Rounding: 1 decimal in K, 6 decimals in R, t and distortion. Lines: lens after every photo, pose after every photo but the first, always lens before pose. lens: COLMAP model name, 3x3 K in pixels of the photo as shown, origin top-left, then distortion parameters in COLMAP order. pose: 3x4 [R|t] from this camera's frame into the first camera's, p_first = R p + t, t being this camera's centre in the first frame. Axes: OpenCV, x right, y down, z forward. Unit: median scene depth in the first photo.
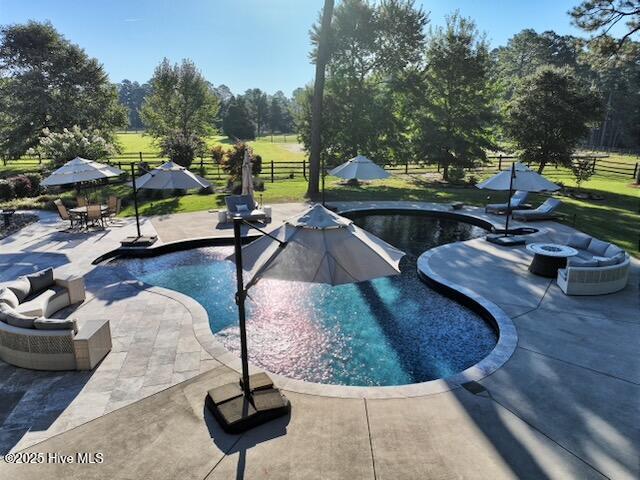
lens RADIAL K [[447.5, 0, 320.0], [0, 447.5, 240.0], [0, 0, 1]] dist [-0.001662, 0.010099]
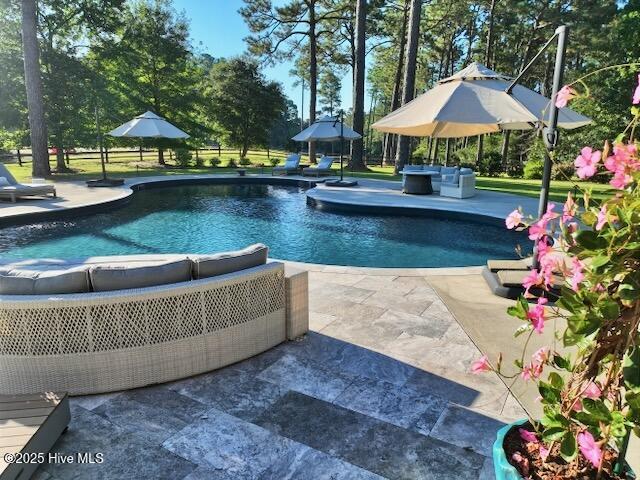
lens RADIAL K [[457.2, 0, 320.0], [0, 457.2, 240.0], [0, 0, 1]] dist [0.000442, 0.002462]
pose [[0.690083, -0.150296, 0.707953, -0.198883], [0.176392, 0.983629, 0.036881, 0.038743], [-0.701906, 0.099426, 0.705296, 0.139563]]
